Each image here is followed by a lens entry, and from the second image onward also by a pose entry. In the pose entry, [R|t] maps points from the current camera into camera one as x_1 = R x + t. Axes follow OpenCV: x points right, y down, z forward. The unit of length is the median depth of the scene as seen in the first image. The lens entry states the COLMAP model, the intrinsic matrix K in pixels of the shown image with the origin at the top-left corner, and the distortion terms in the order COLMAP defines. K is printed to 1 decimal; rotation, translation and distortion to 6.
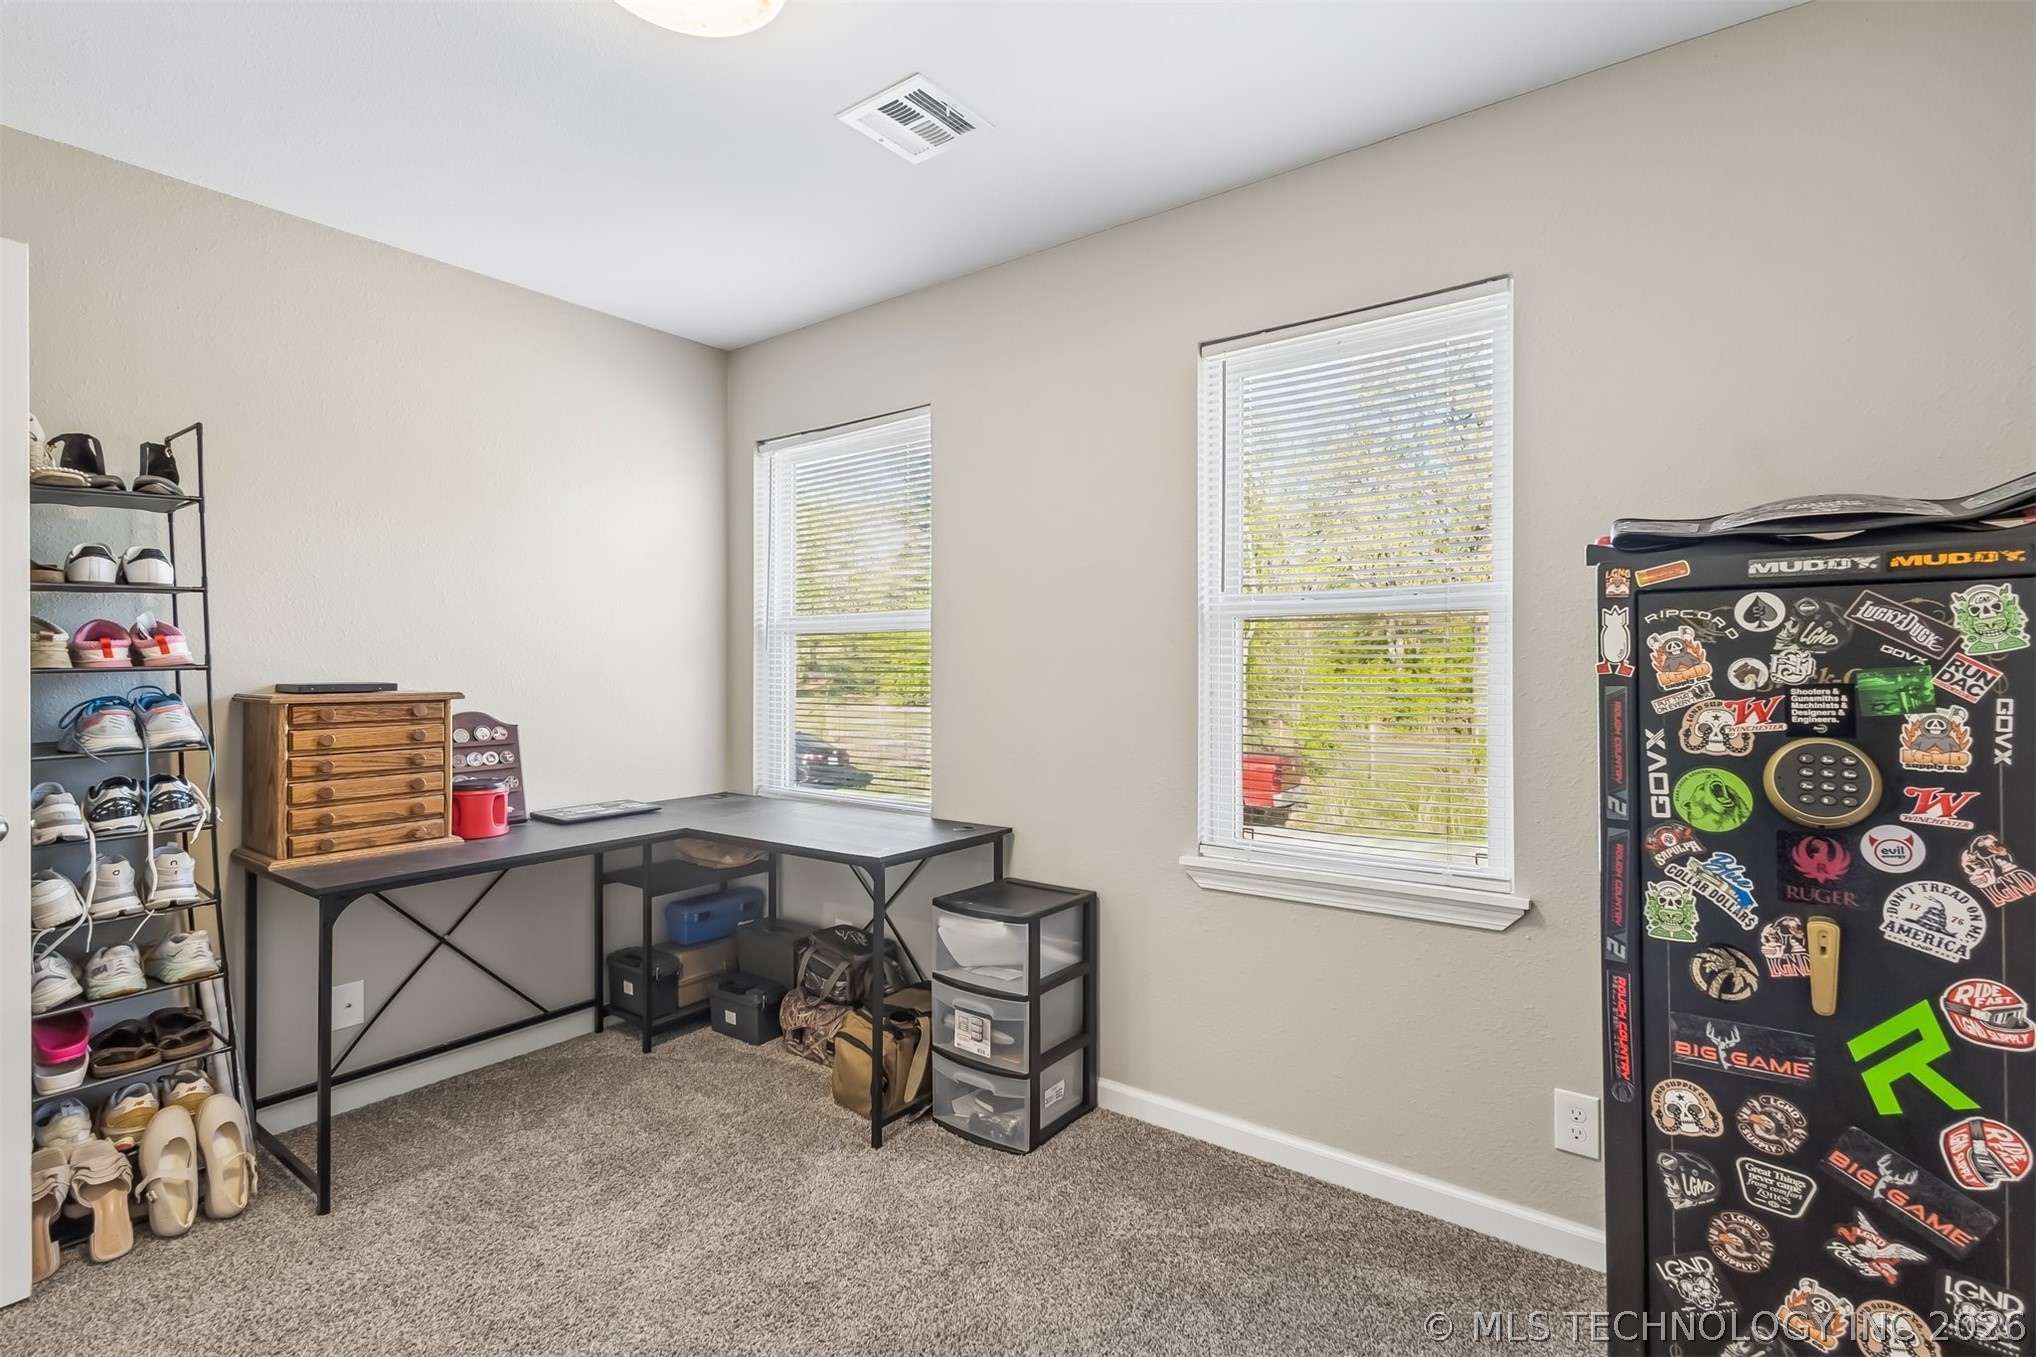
lens RADIAL K [[945.7, 0, 1024.0], [0, 945.7, 662.6], [0, 0, 1]] dist [0.009906, -0.004378]
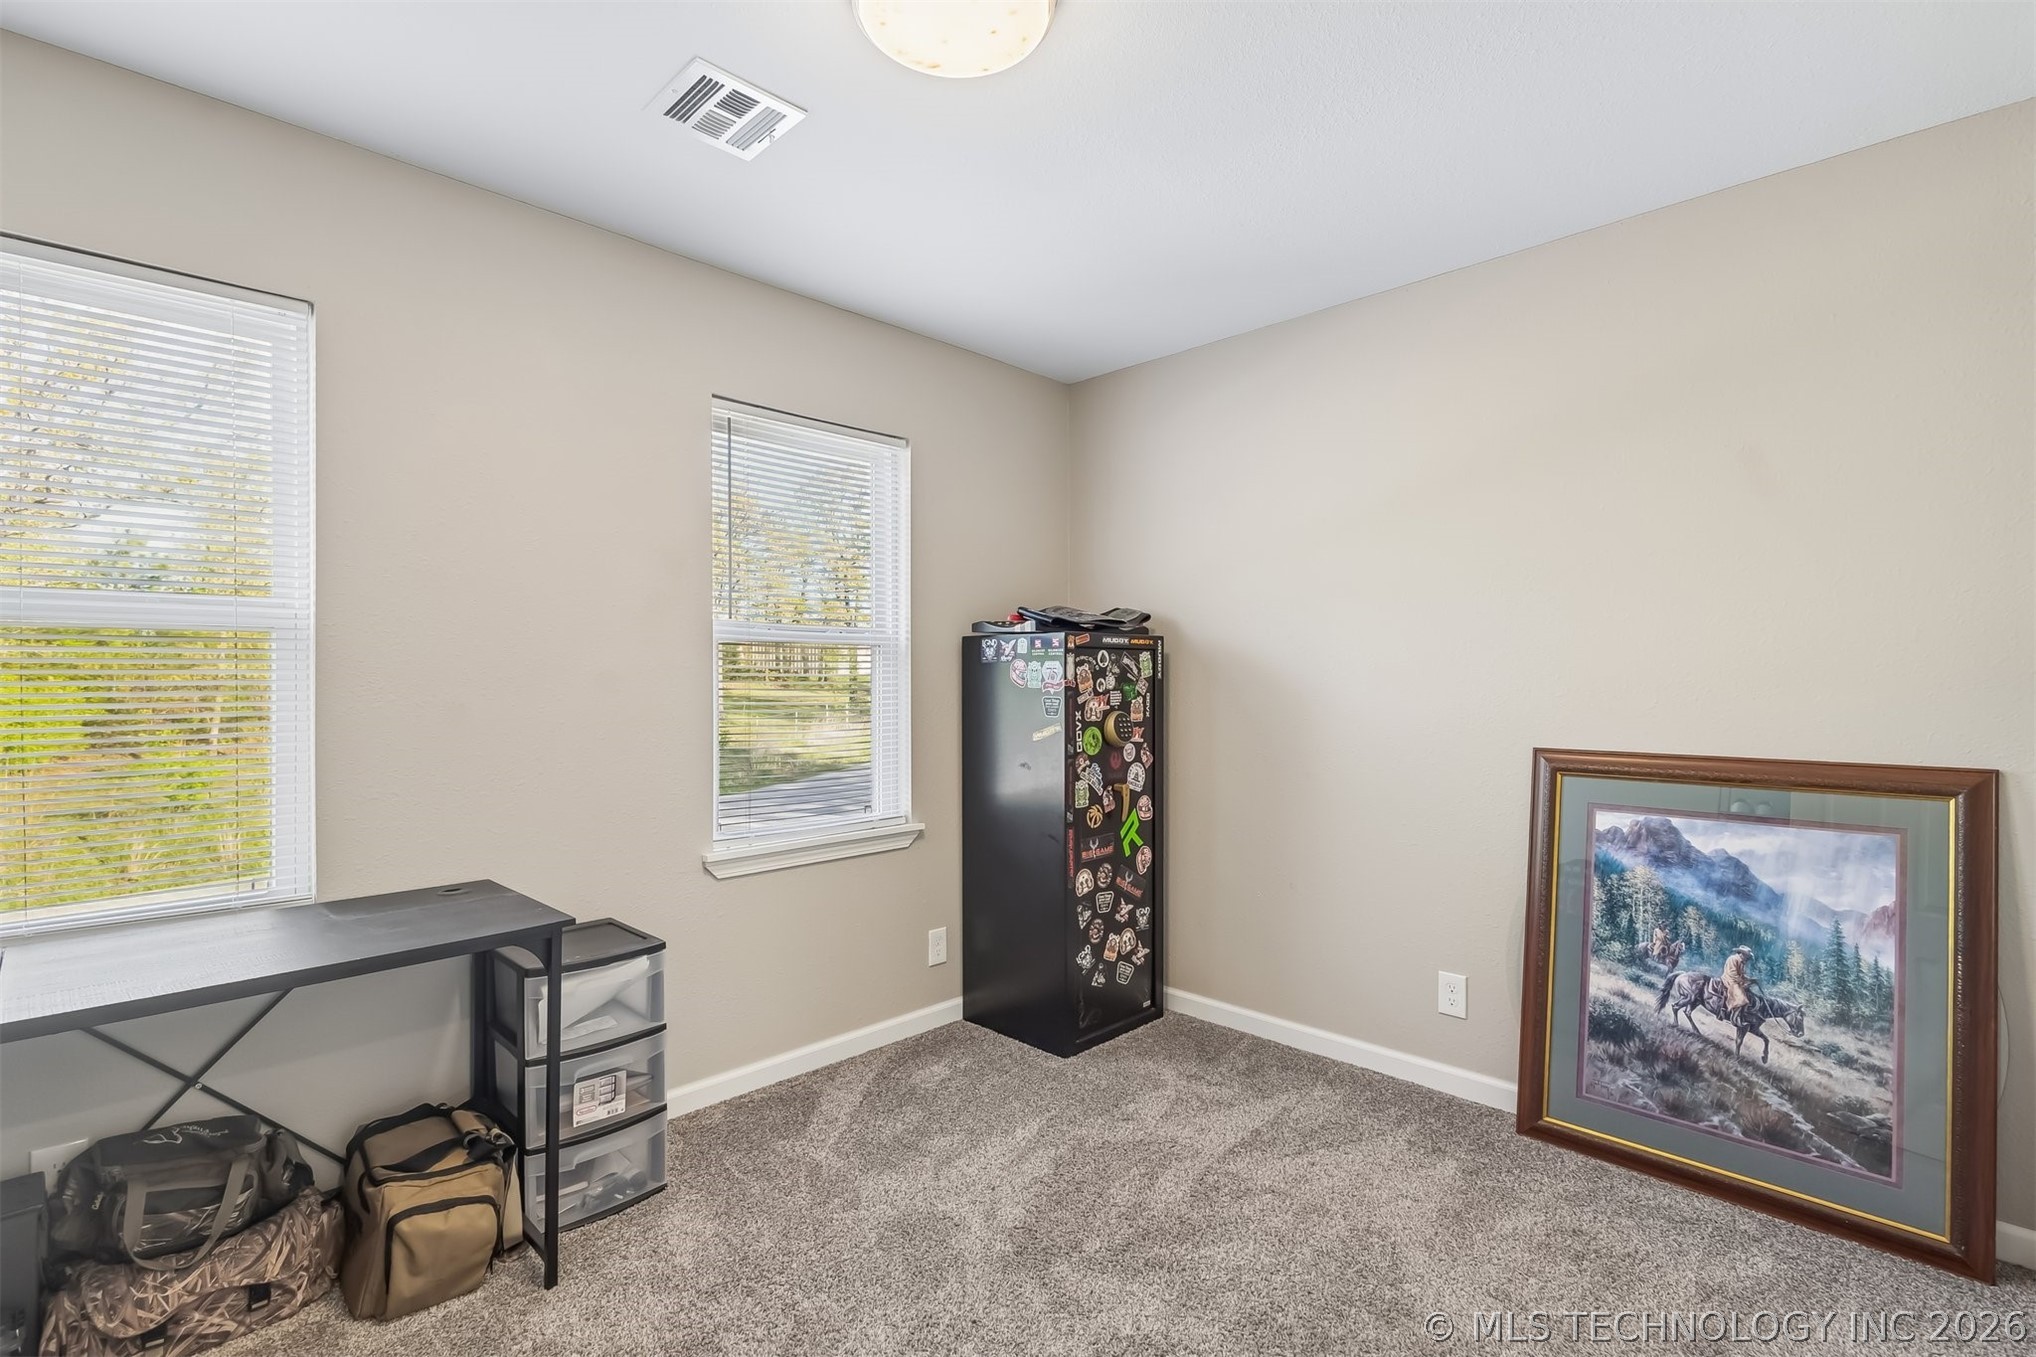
lens RADIAL K [[945.7, 0, 1014.5], [0, 945.7, 684.0], [0, 0, 1]] dist [0.009906, -0.004378]
pose [[0.142175, -0.001572, 0.989840, -1.507718], [-0.001136, 0.999998, 0.001751, 0.005357], [-0.989841, -0.001373, 0.142173, 0.847580]]
